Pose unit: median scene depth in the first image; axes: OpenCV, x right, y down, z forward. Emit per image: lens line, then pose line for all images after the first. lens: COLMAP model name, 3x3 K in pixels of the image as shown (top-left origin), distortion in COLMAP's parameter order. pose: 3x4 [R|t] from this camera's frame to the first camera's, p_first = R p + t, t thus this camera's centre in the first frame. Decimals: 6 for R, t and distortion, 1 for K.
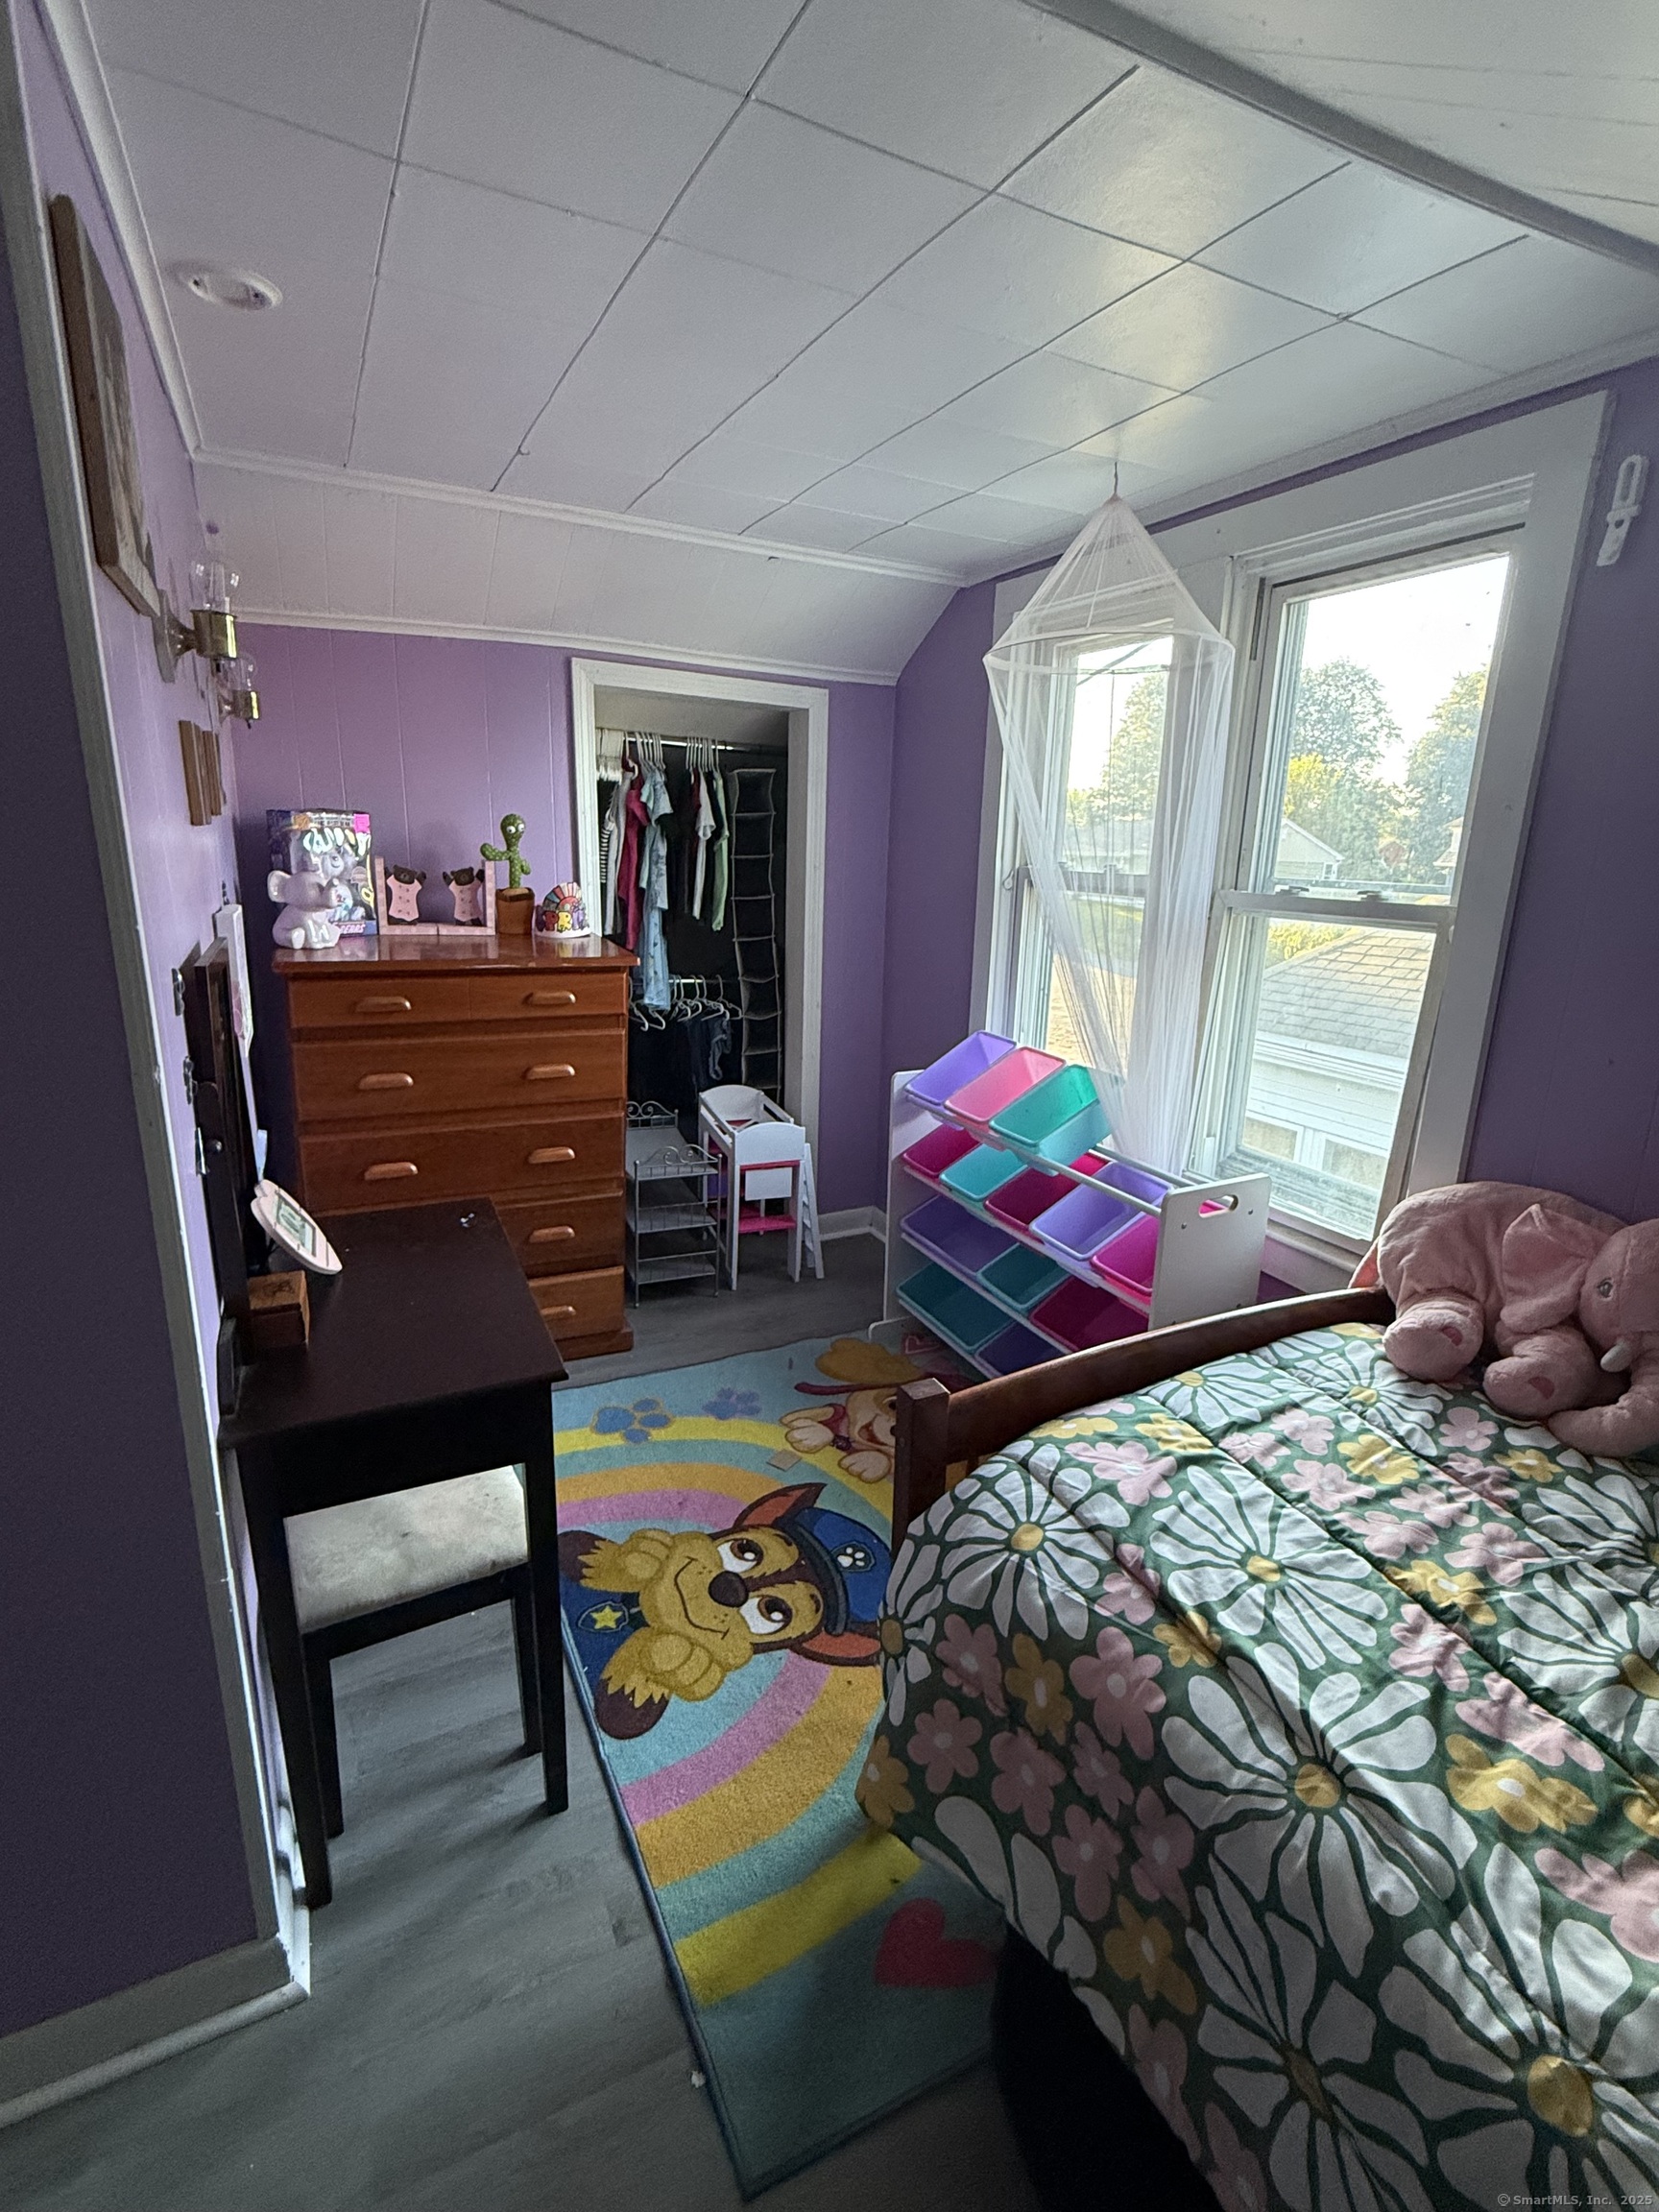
lens RADIAL K [[1031.4, 0, 829.5], [0, 1031.4, 1106.0], [0, 0, 1]] dist [0.000407, -0.000283]
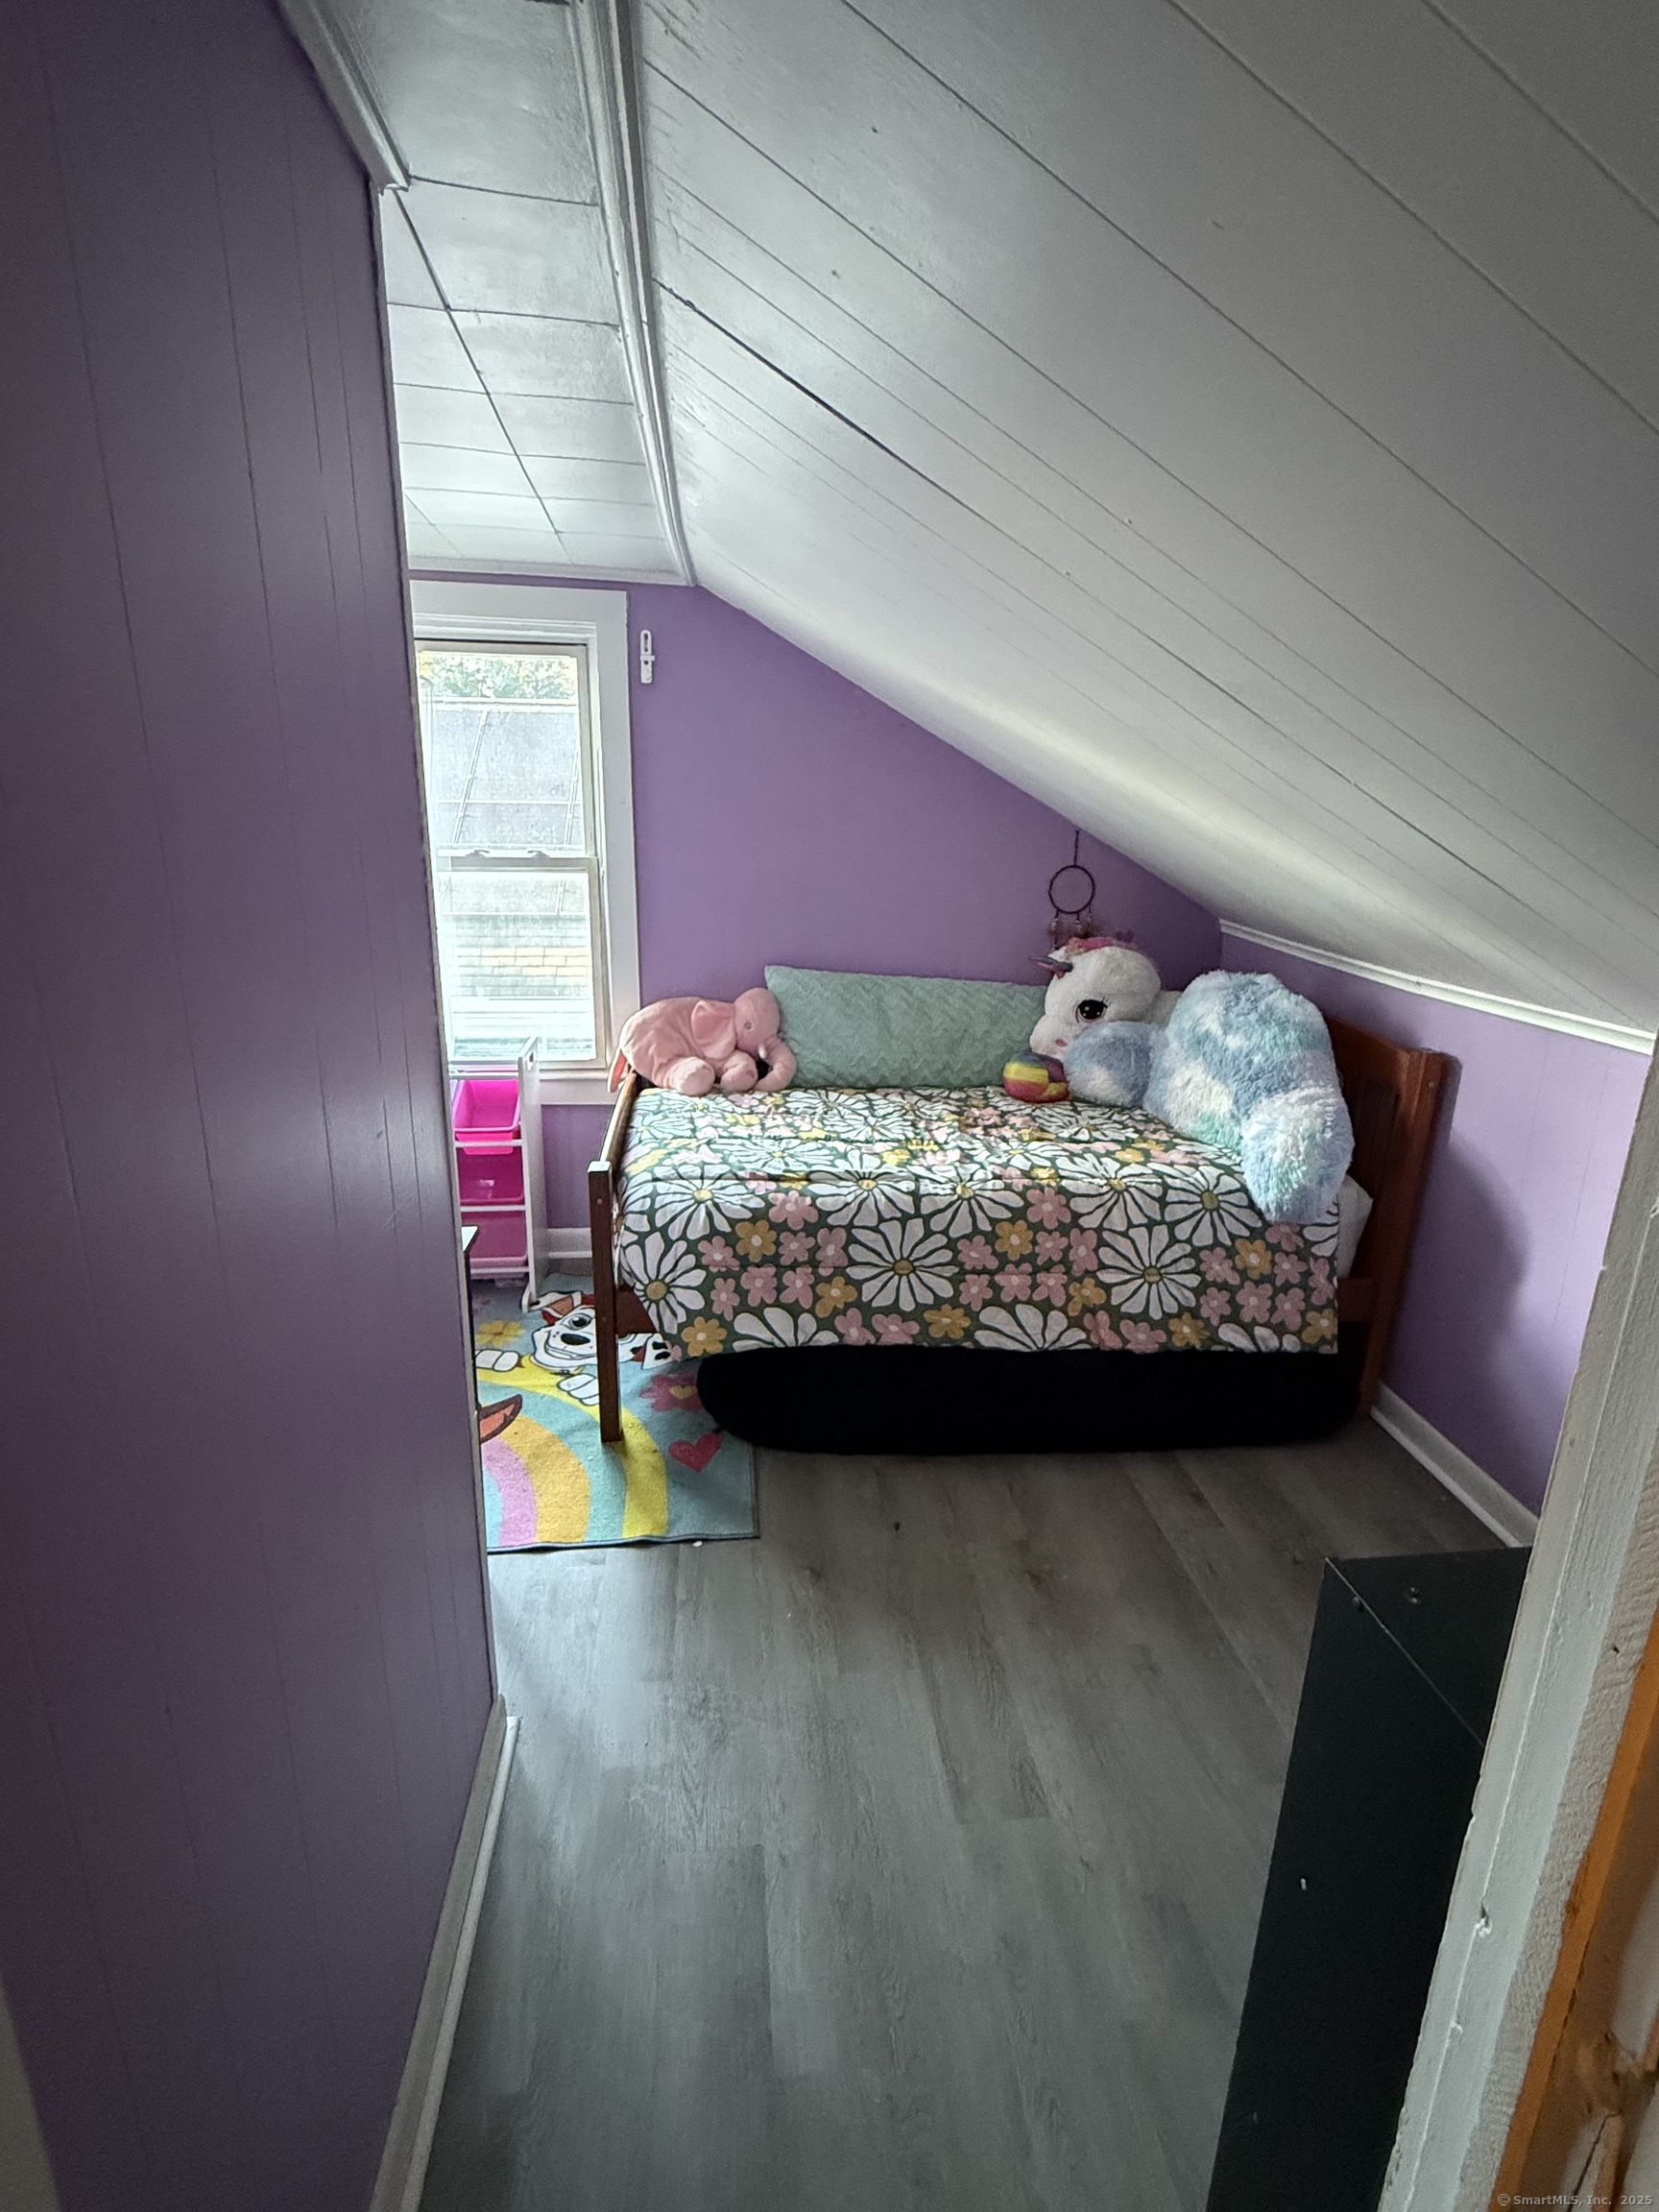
lens RADIAL K [[1031.4, 0, 829.5], [0, 1031.4, 1106.0], [0, 0, 1]] dist [0.000407, -0.000283]
pose [[0.345777, -0.276099, 0.896776, -1.429460], [0.229069, 0.951650, 0.204669, -0.084966], [-0.909926, 0.134654, 0.392305, -0.003940]]
